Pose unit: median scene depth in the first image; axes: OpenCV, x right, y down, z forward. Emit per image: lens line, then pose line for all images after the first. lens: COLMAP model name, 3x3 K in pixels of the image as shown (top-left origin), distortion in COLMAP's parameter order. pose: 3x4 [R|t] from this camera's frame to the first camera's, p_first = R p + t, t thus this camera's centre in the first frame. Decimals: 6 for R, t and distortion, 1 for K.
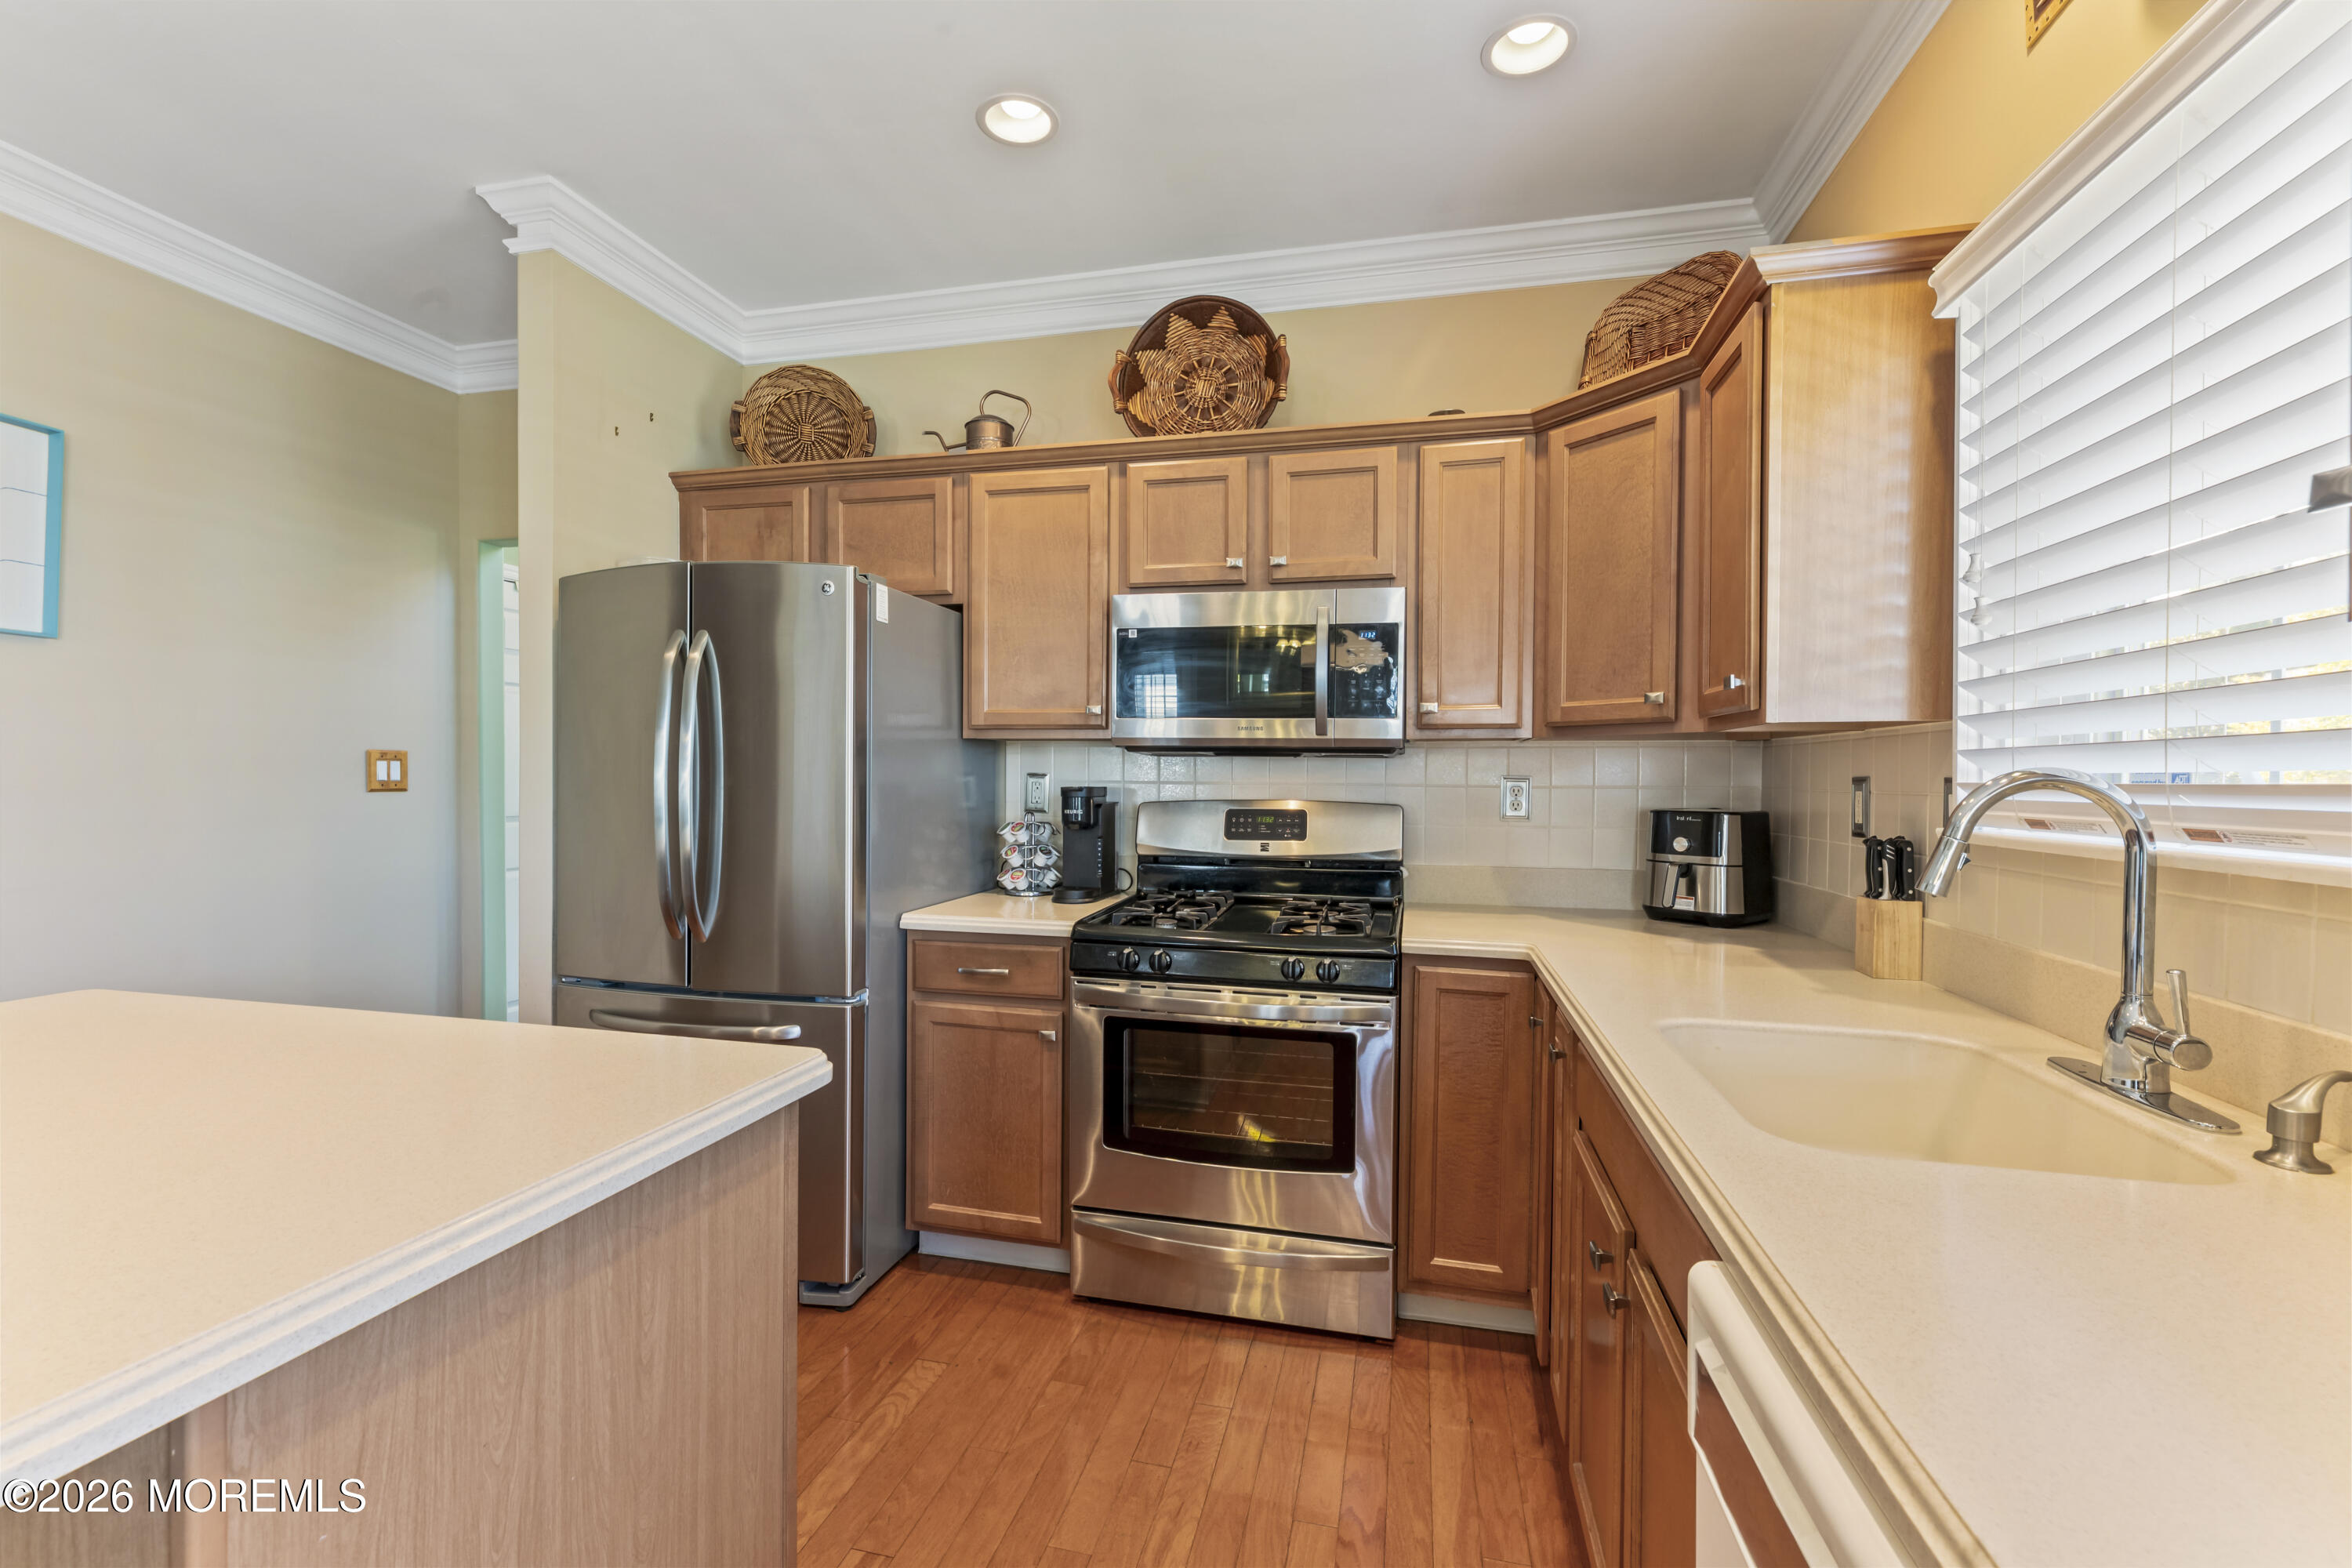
lens RADIAL K [[992.4, 0, 1172.6], [0, 992.4, 790.2], [0, 0, 1]] dist [0.008450, 0.000631]
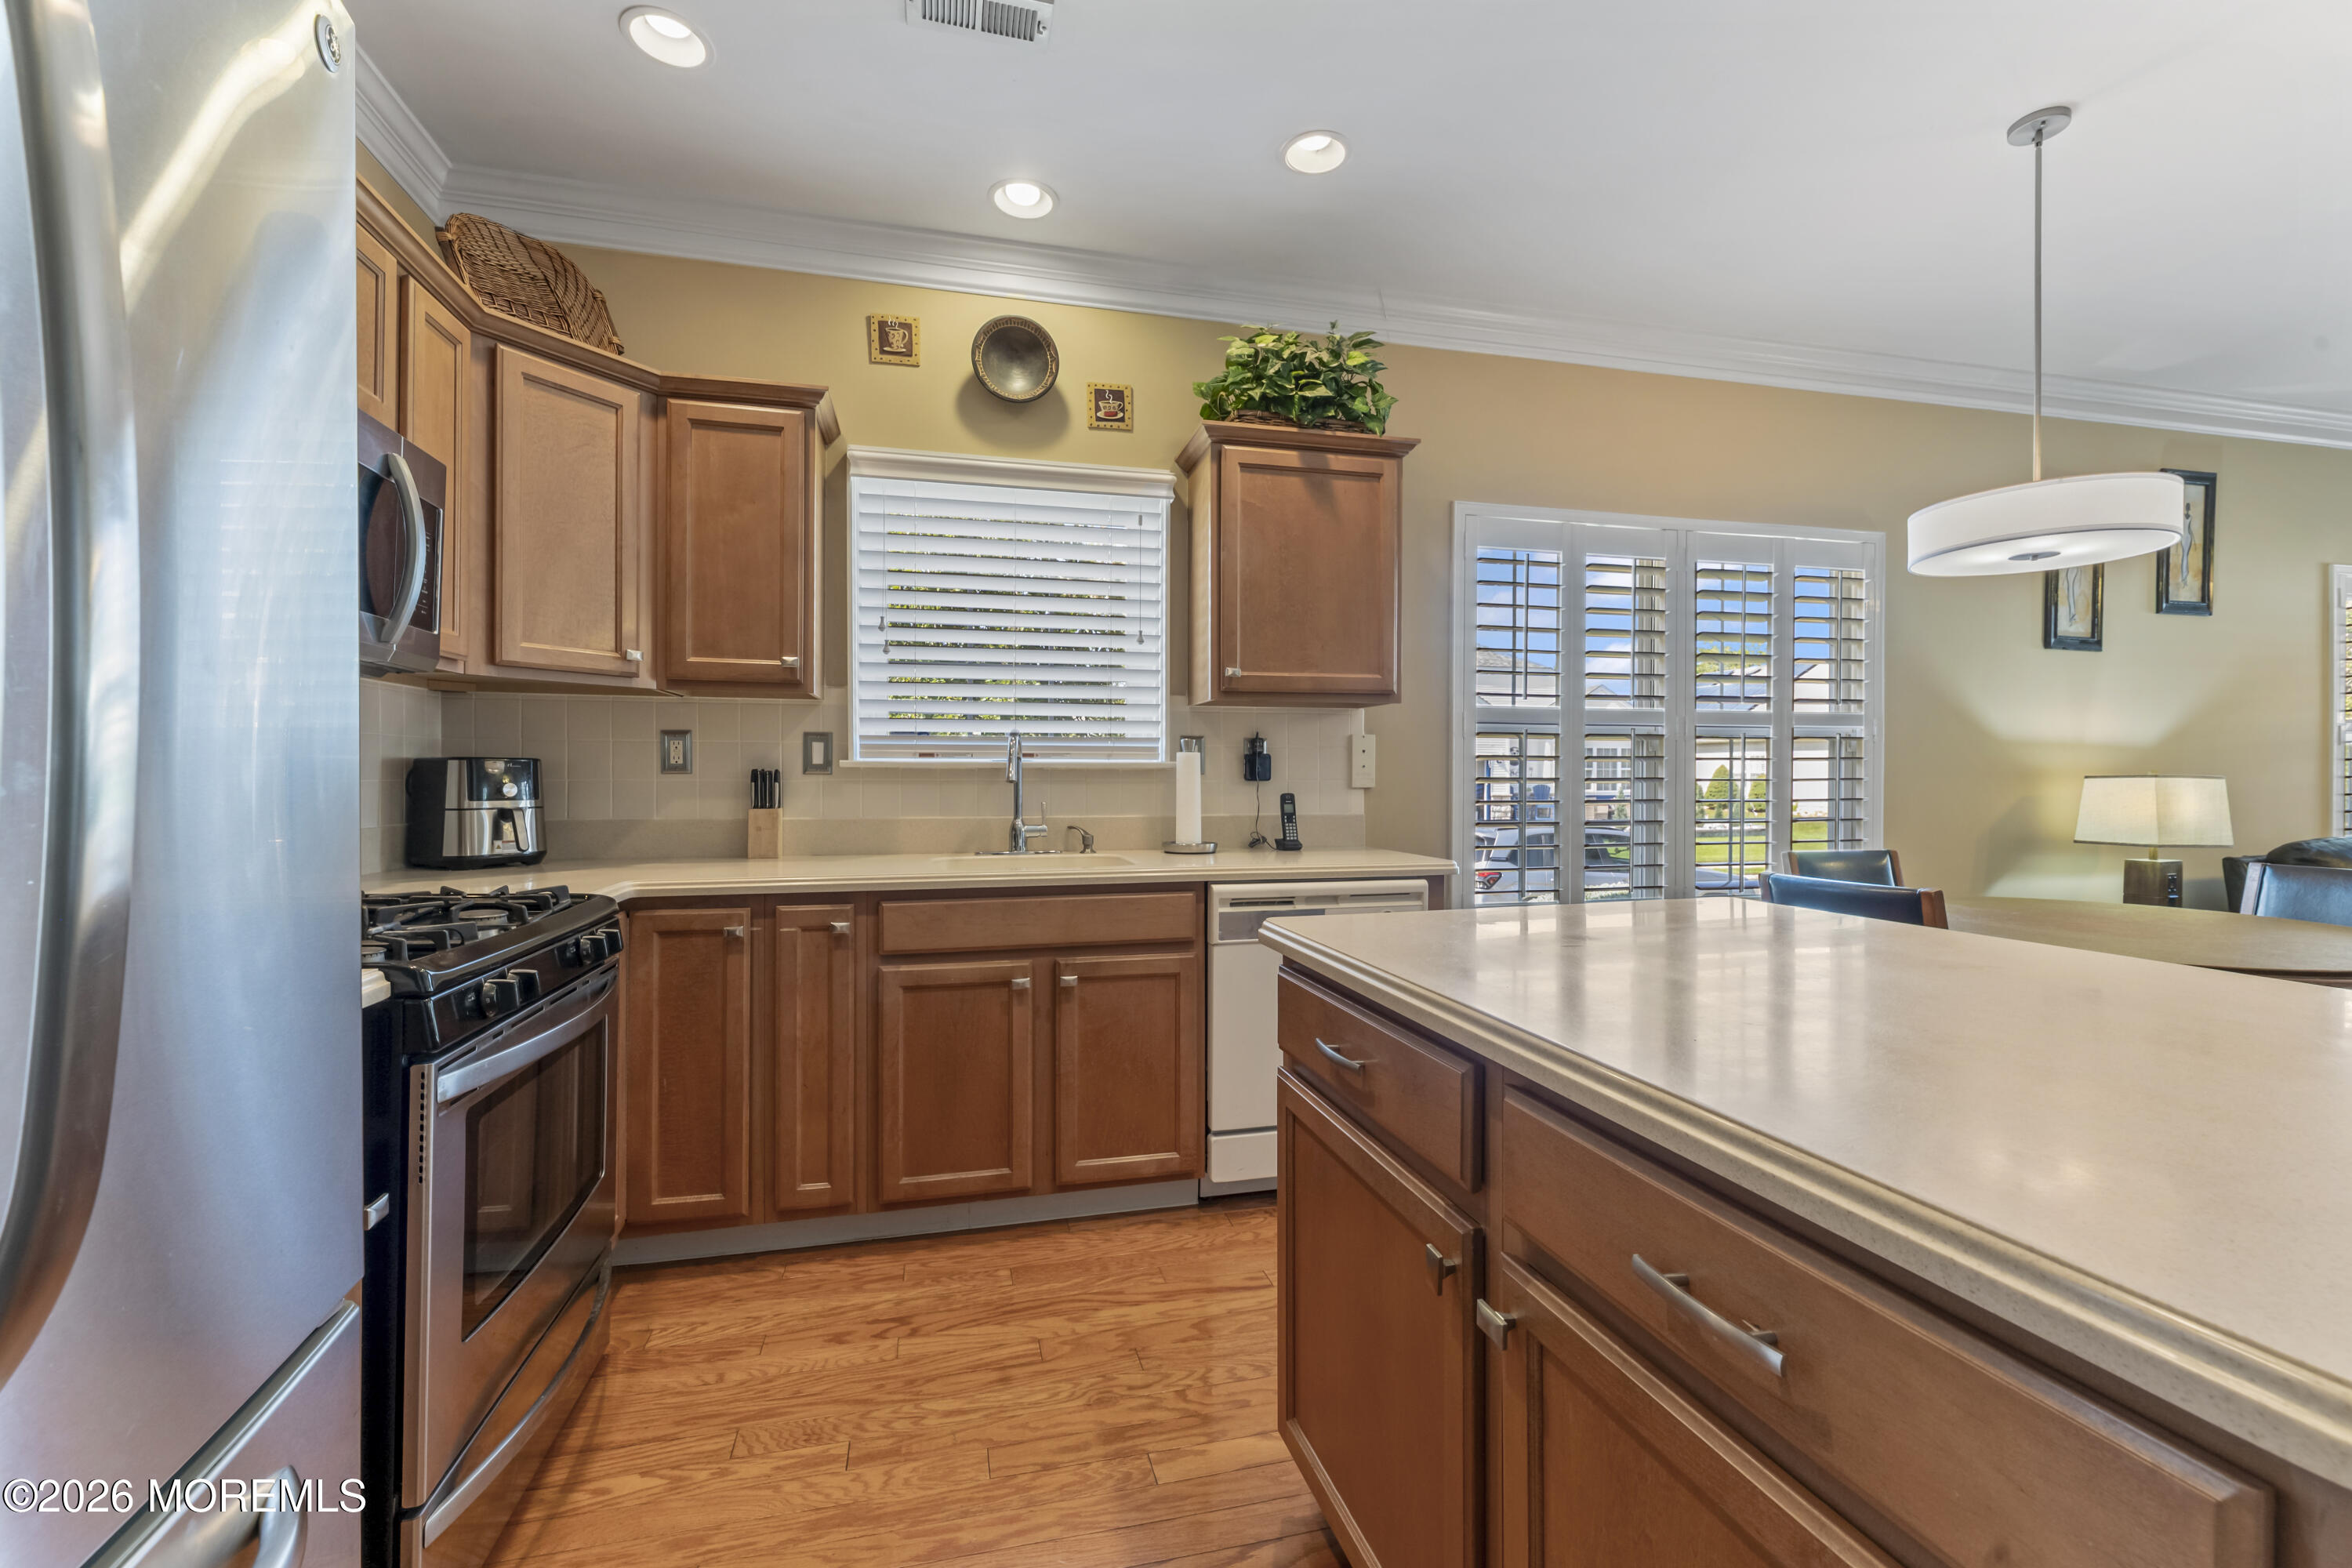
lens RADIAL K [[992.4, 0, 1176.9], [0, 992.4, 785.8], [0, 0, 1]] dist [0.008450, 0.000631]
pose [[-0.462399, -0.020157, 0.886443, -0.677525], [0.004566, 0.999674, 0.025113, 0.025563], [-0.886660, 0.015659, -0.462156, 0.803863]]
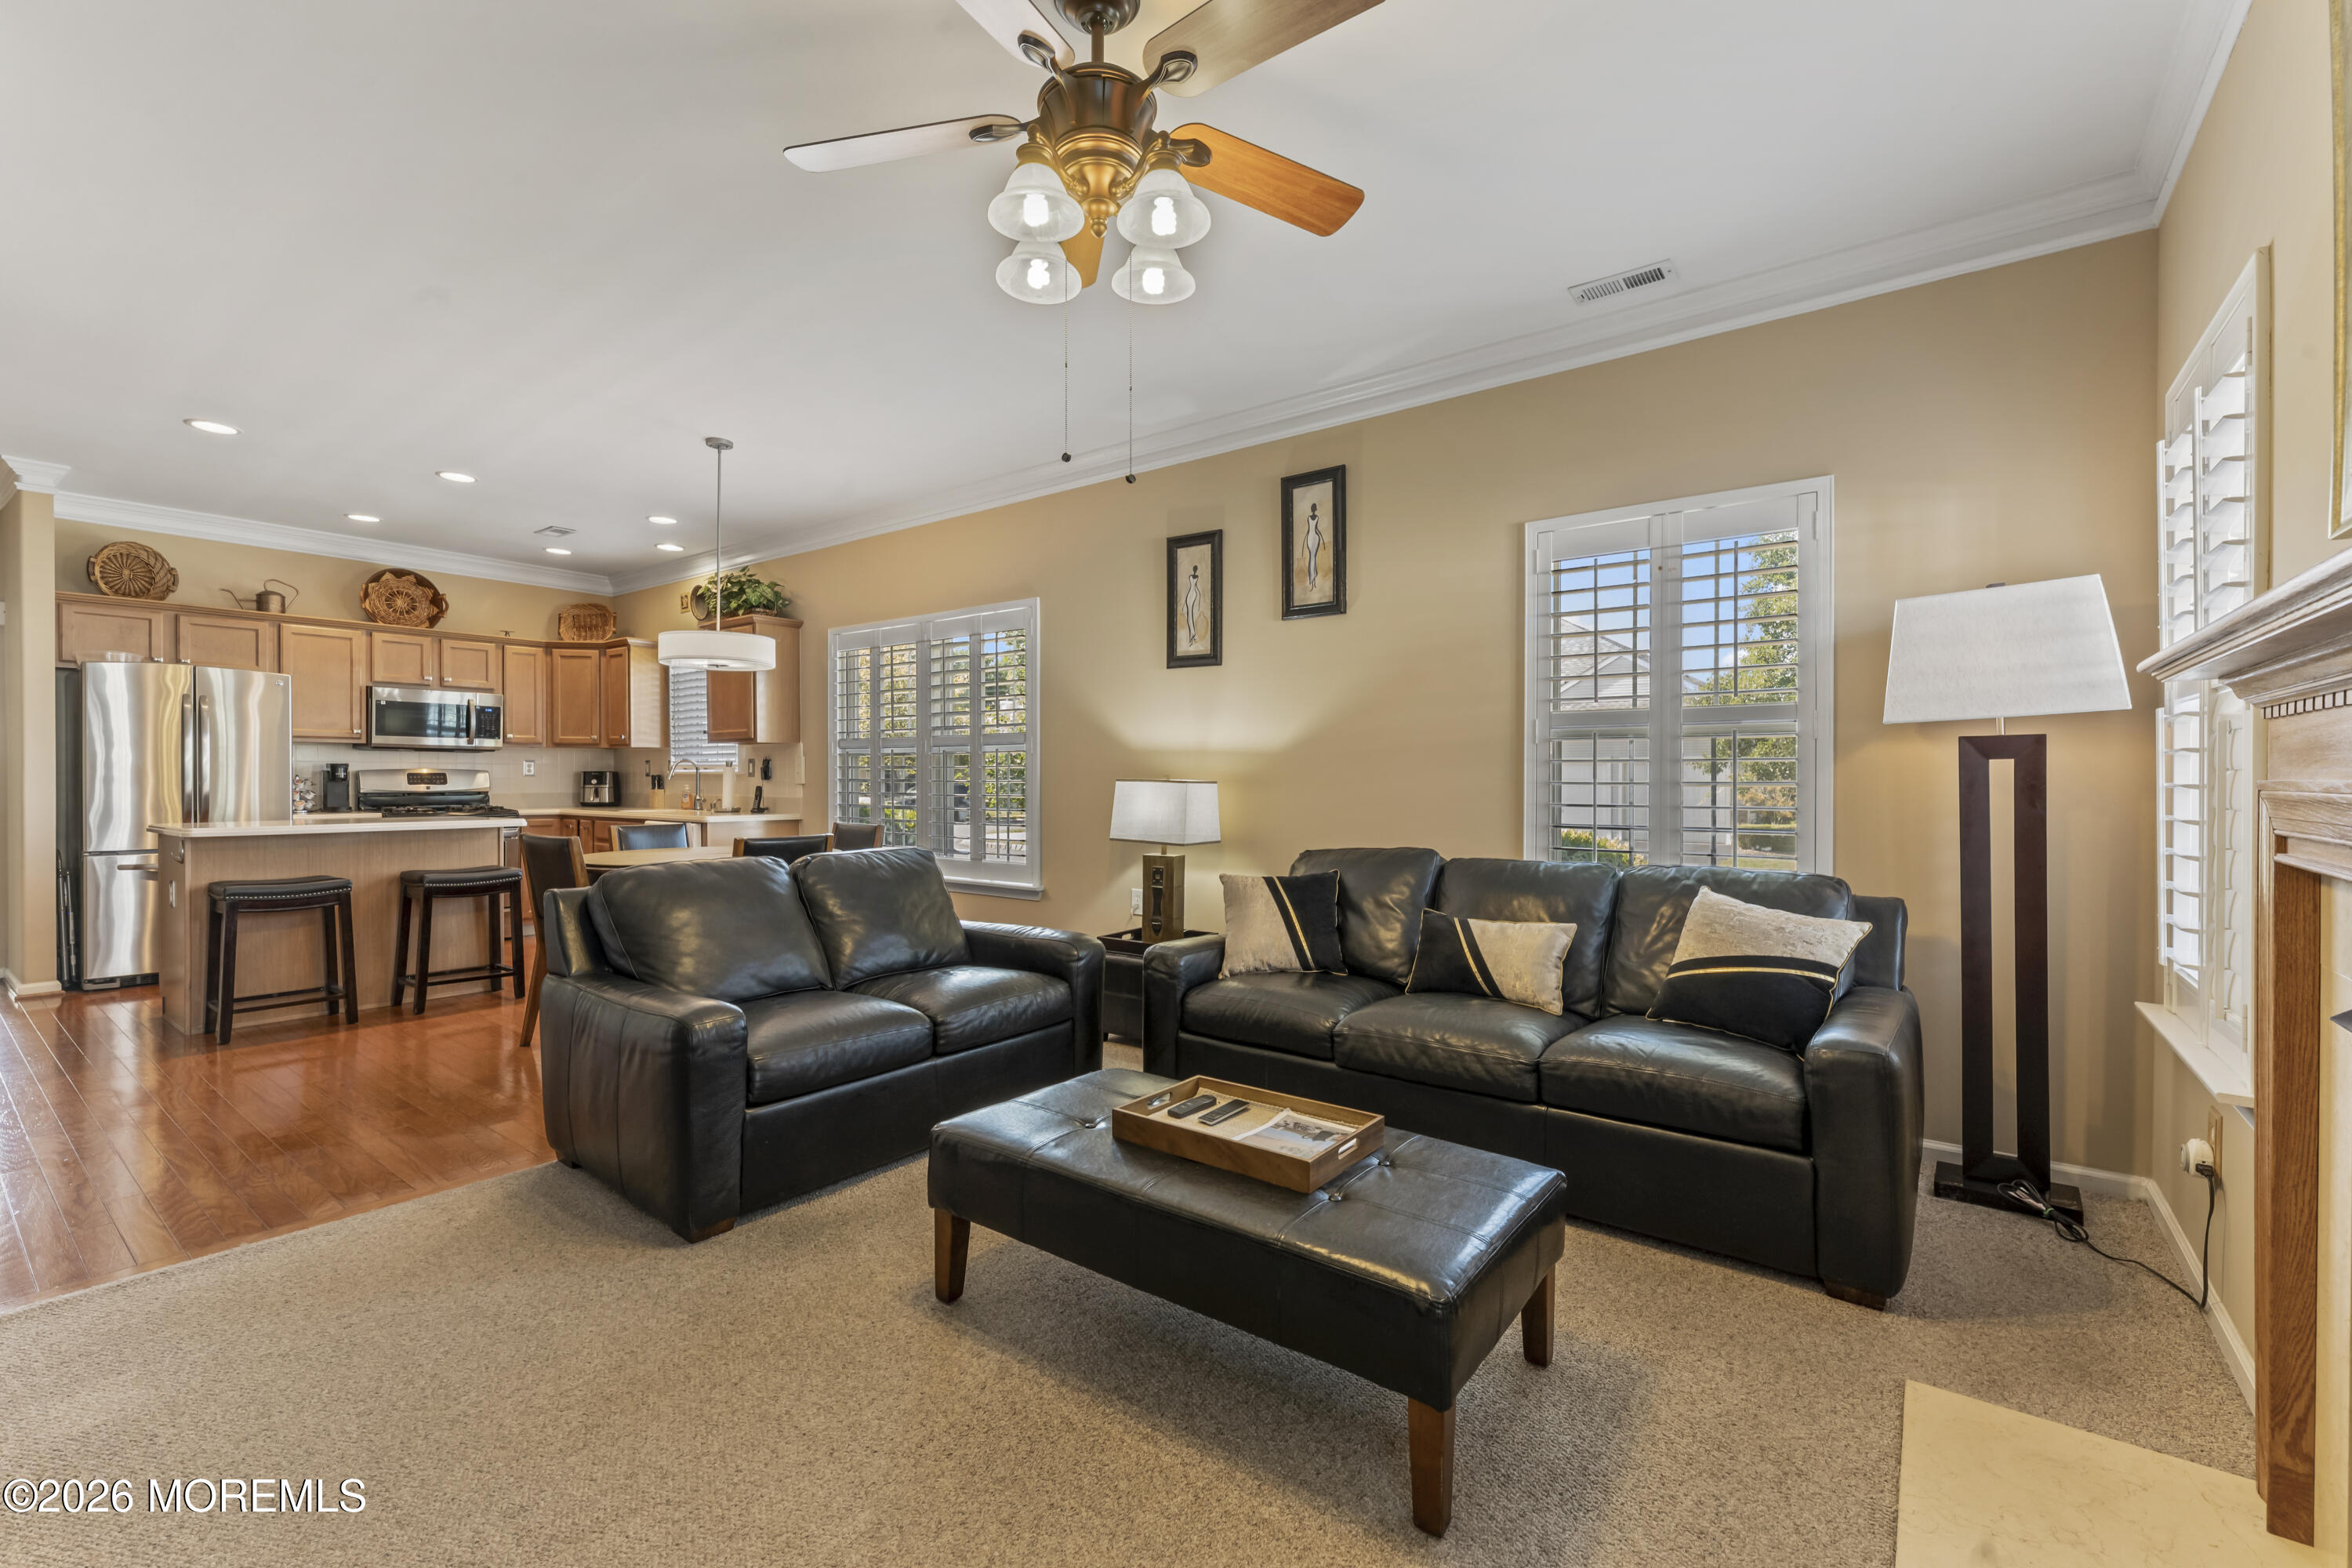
lens RADIAL K [[992.4, 0, 1166.4], [0, 992.4, 787.2], [0, 0, 1]] dist [0.008450, 0.000631]
pose [[0.407078, -0.018525, 0.913206, -1.547616], [0.011844, 0.999817, 0.015002, 0.042940], [-0.913317, 0.004709, 0.407223, -1.846646]]
